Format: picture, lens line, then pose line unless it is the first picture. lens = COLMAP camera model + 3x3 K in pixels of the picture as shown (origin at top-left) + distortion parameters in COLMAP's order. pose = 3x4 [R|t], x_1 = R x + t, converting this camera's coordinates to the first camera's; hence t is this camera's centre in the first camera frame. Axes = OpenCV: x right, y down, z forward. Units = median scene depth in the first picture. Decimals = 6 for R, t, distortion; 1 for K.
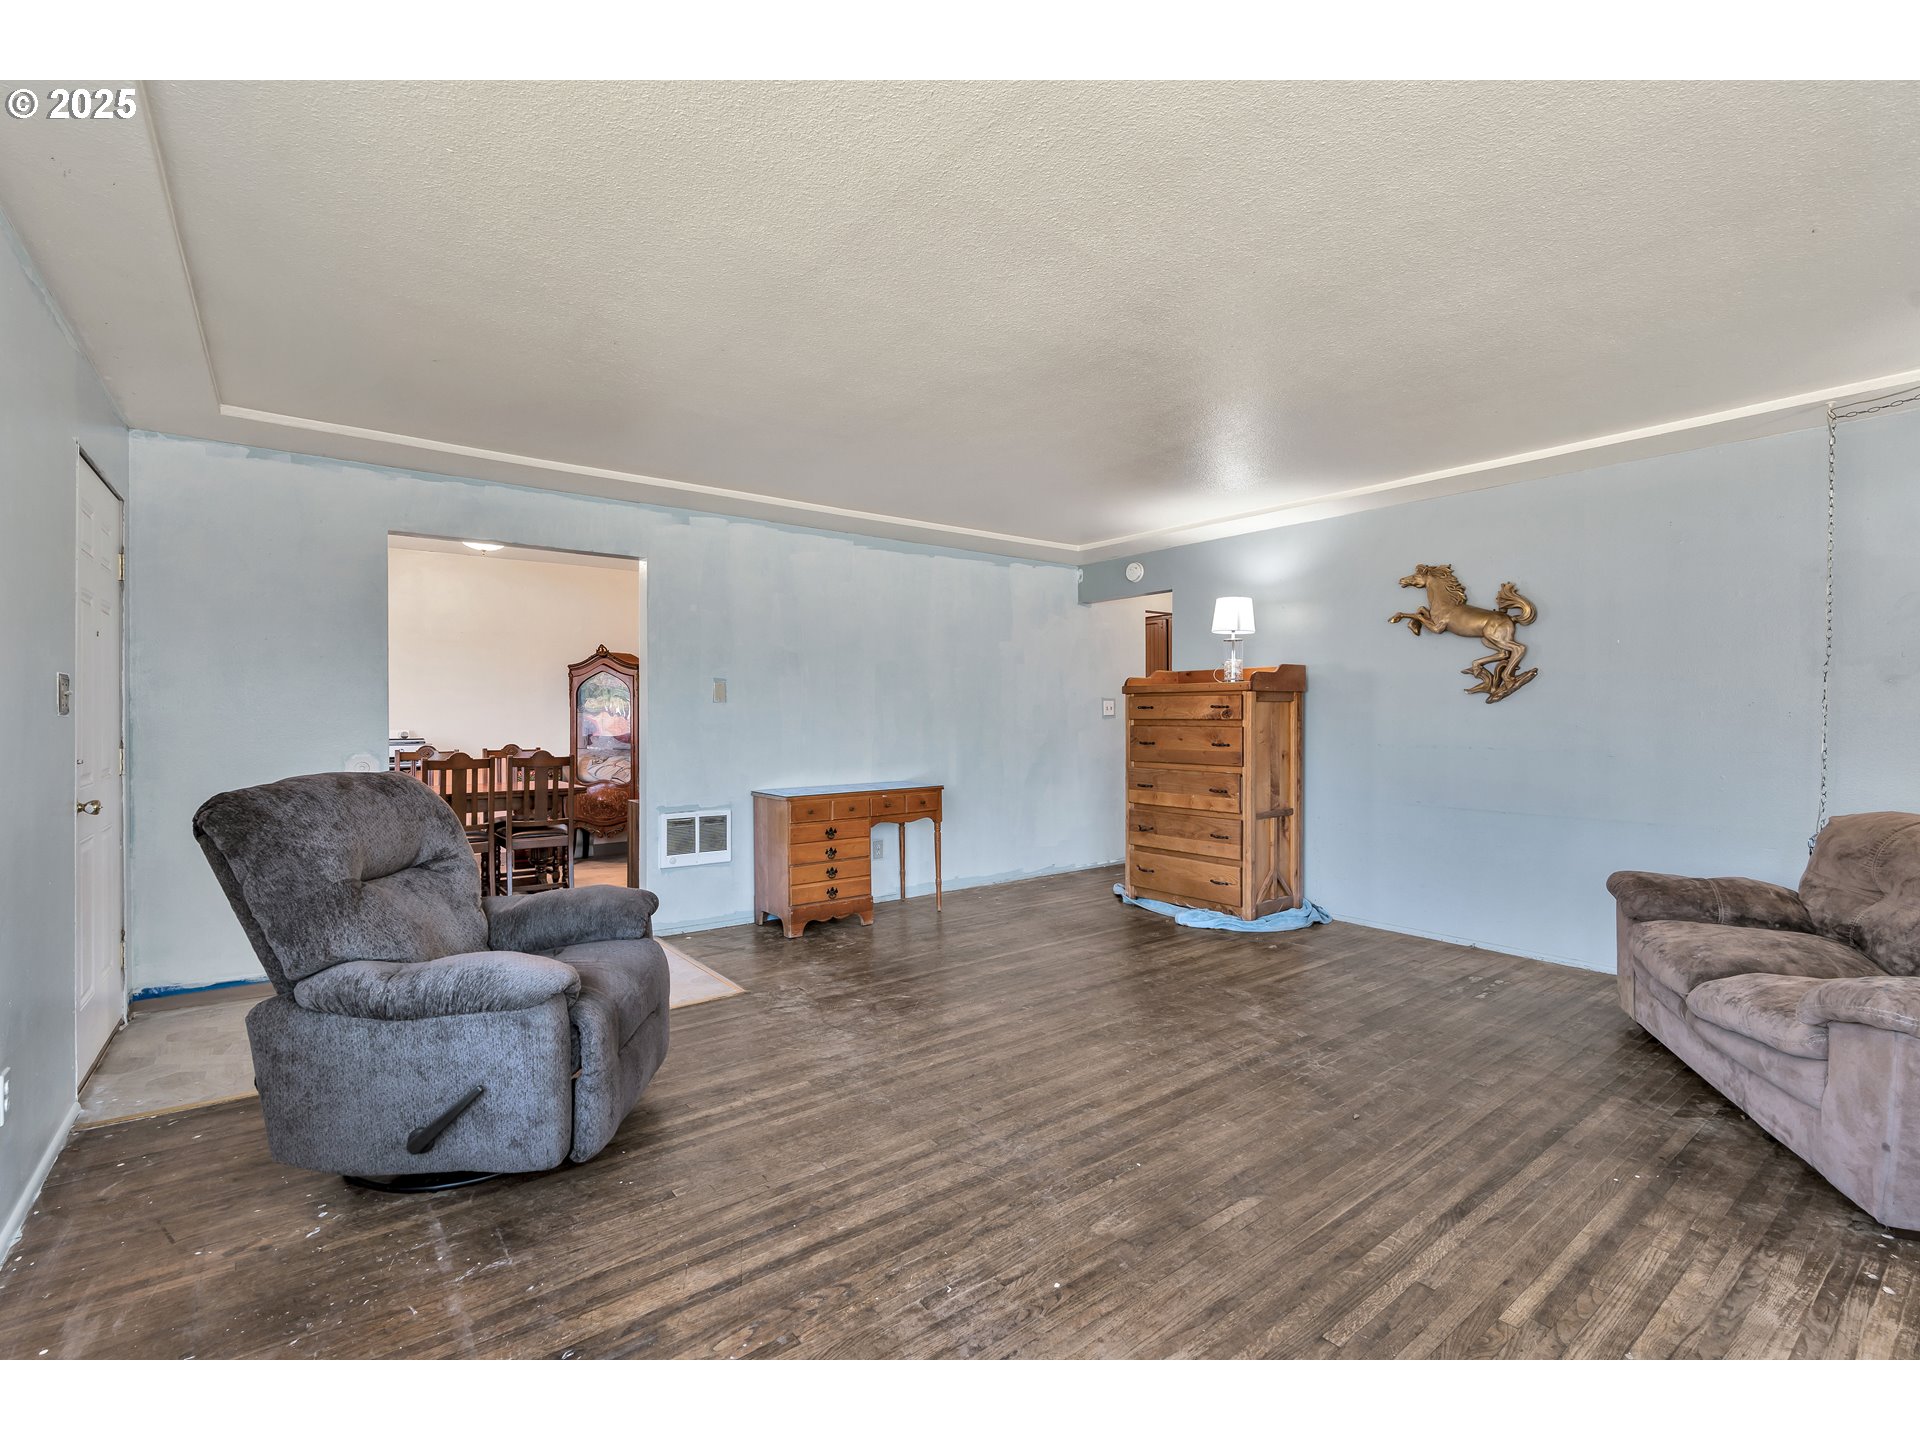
lens RADIAL K [[869.4, 0, 960.0], [0, 869.4, 720.0], [0, 0, 1]] dist [-0.006402, 0.000497]
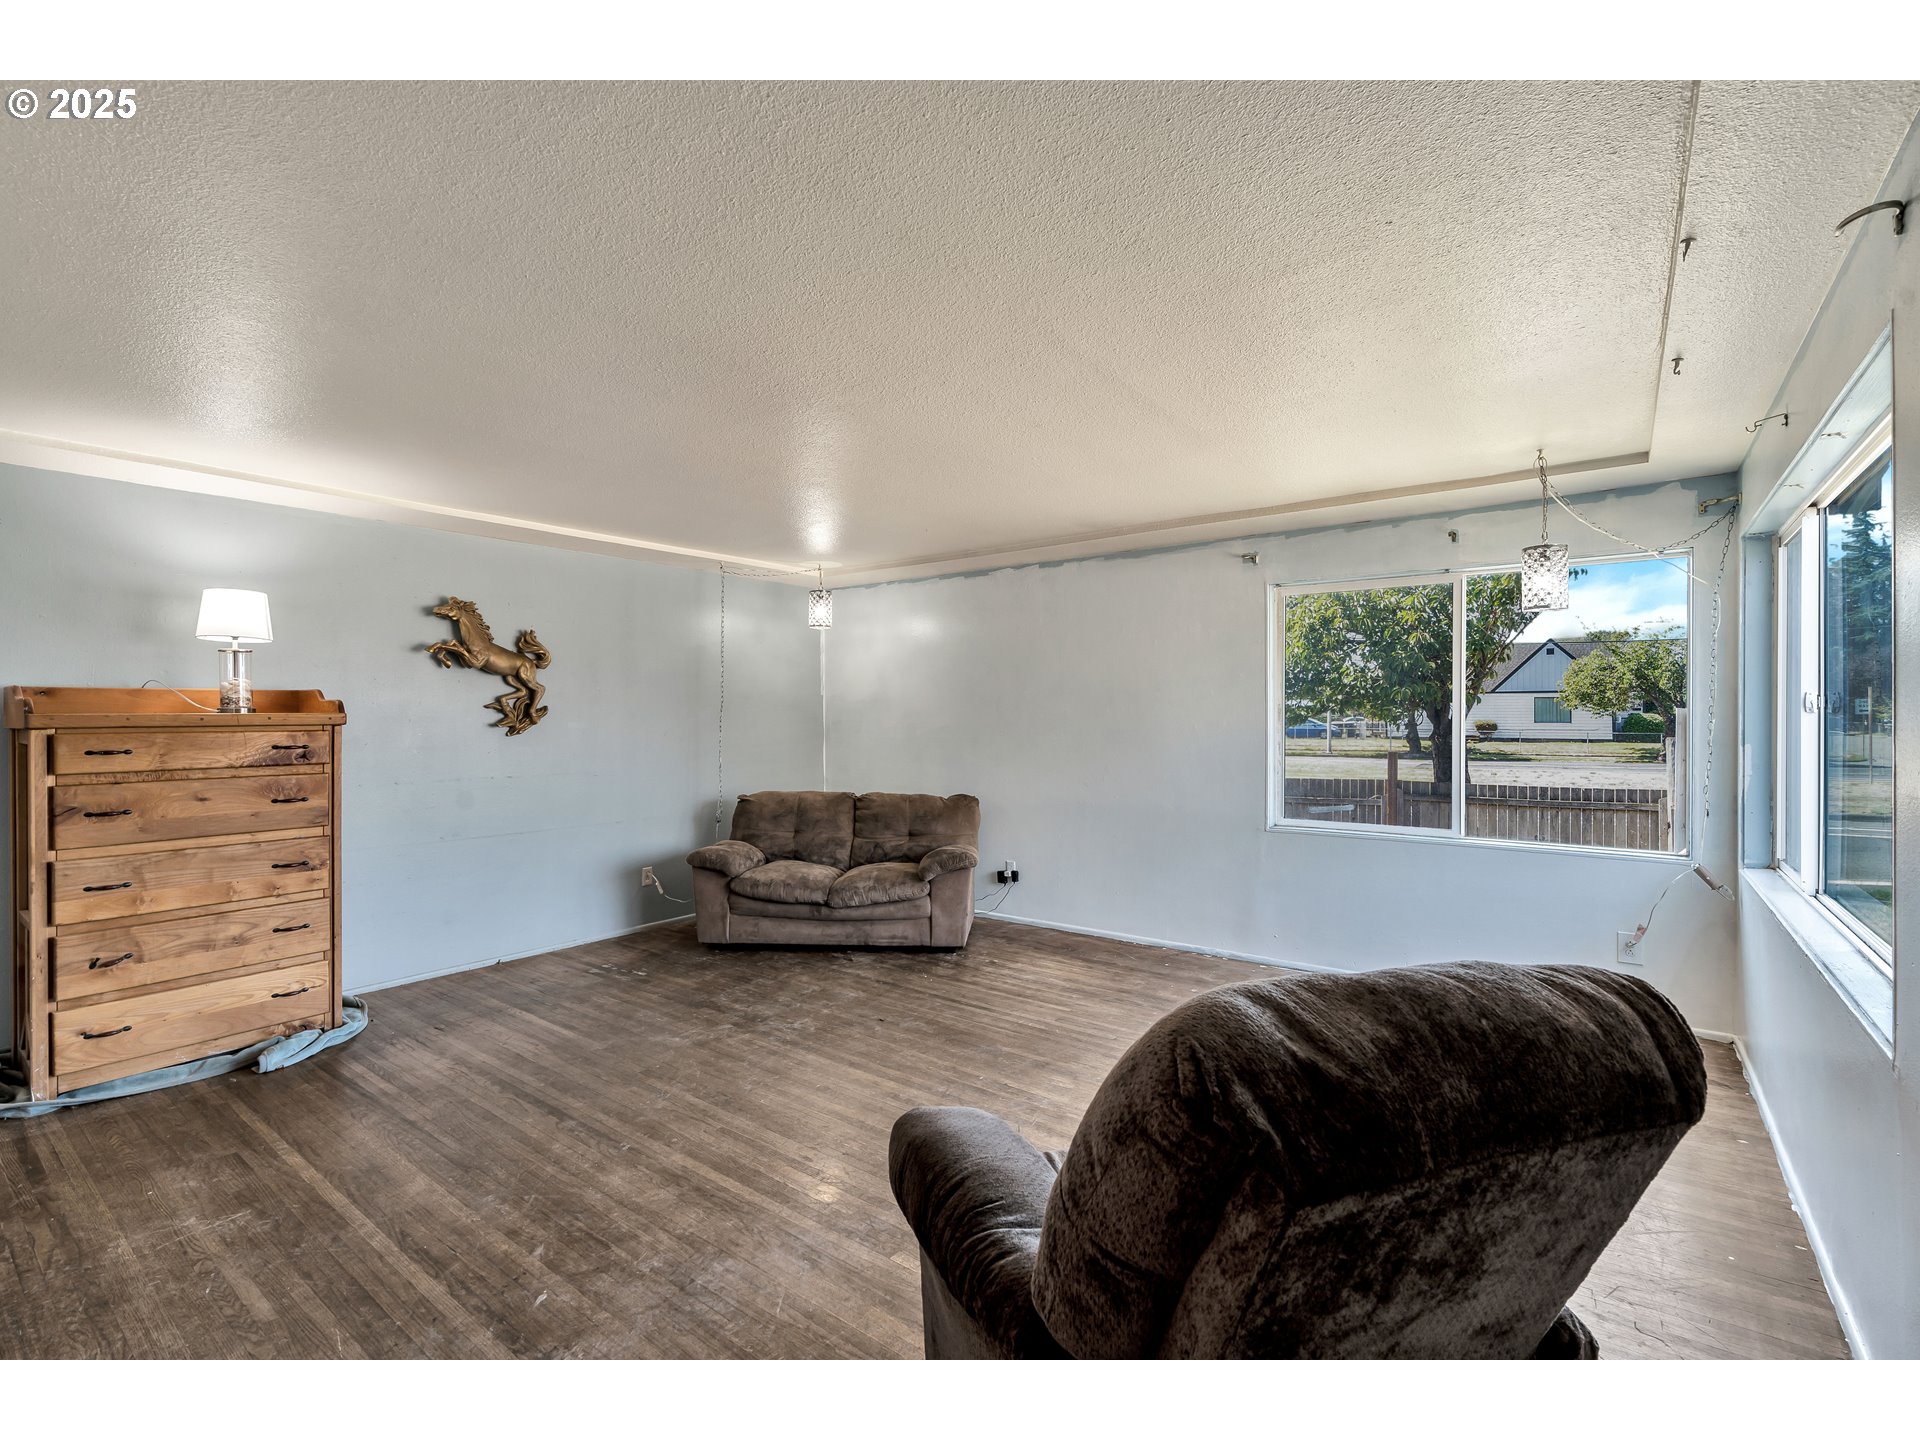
lens RADIAL K [[869.4, 0, 960.0], [0, 869.4, 720.0], [0, 0, 1]] dist [-0.006402, 0.000497]
pose [[-0.258973, -0.003818, 0.965877, -0.789139], [0.013070, 0.999887, 0.007457, -0.052850], [-0.965796, 0.014555, -0.258894, 0.963252]]
